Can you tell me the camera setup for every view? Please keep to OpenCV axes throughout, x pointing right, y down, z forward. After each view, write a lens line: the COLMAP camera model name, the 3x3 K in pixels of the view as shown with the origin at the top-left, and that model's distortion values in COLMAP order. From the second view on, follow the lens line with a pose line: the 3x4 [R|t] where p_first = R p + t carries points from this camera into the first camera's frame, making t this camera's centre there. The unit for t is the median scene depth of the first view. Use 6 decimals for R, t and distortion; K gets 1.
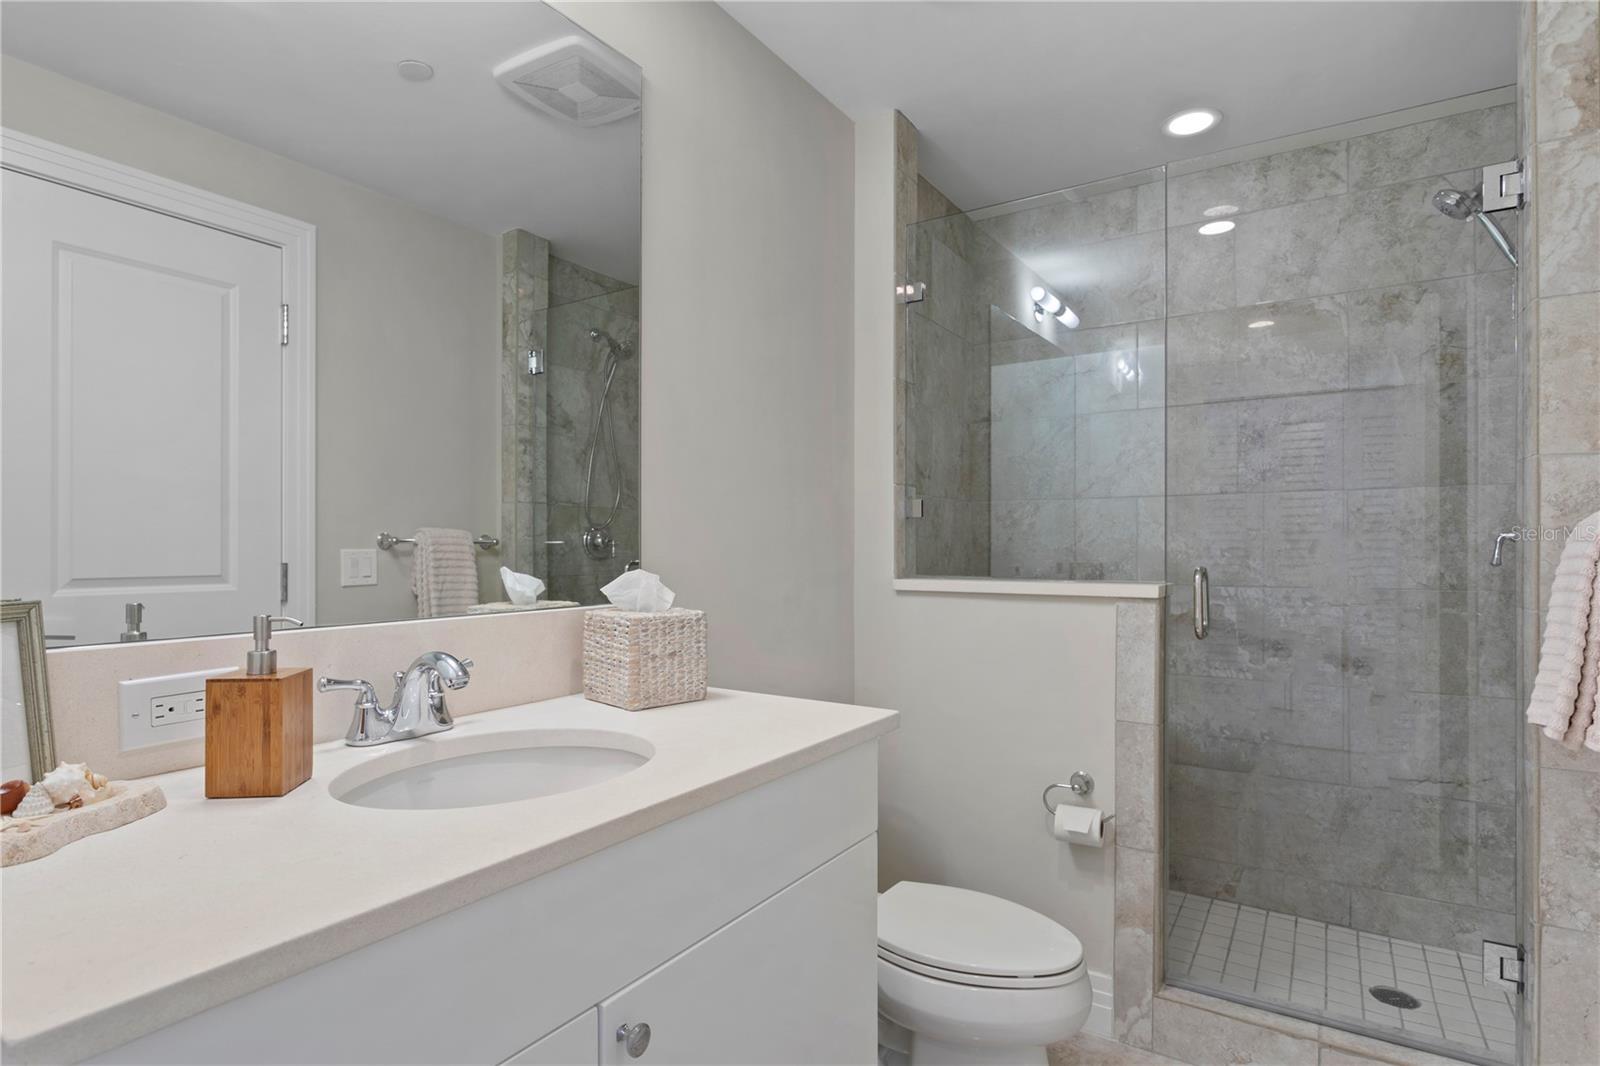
lens RADIAL K [[859.3, 0, 795.3], [0, 859.3, 536.8], [0, 0, 1]] dist [-0.008809, 0.006775]
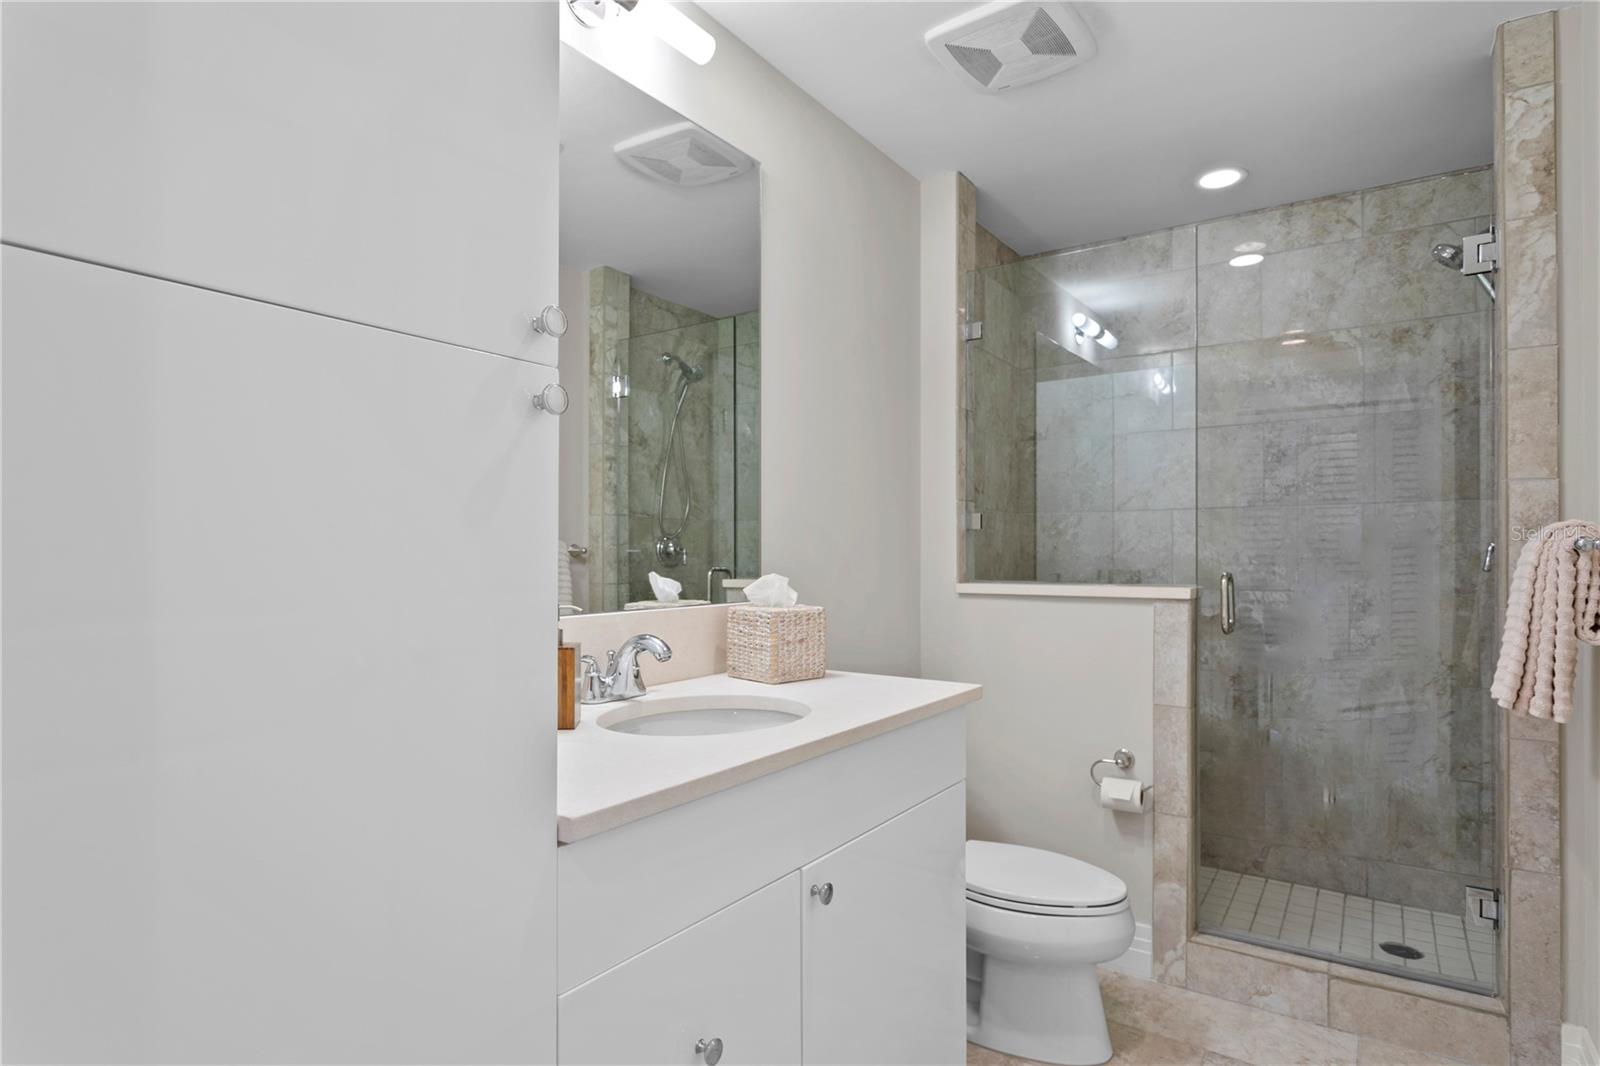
lens RADIAL K [[859.3, 0, 807.5], [0, 859.3, 541.3], [0, 0, 1]] dist [-0.008809, 0.006775]
pose [[0.999713, -0.000758, -0.023949, -0.058520], [0.000678, 0.999994, -0.003347, -0.003112], [0.023951, 0.003330, 0.999708, -0.150861]]
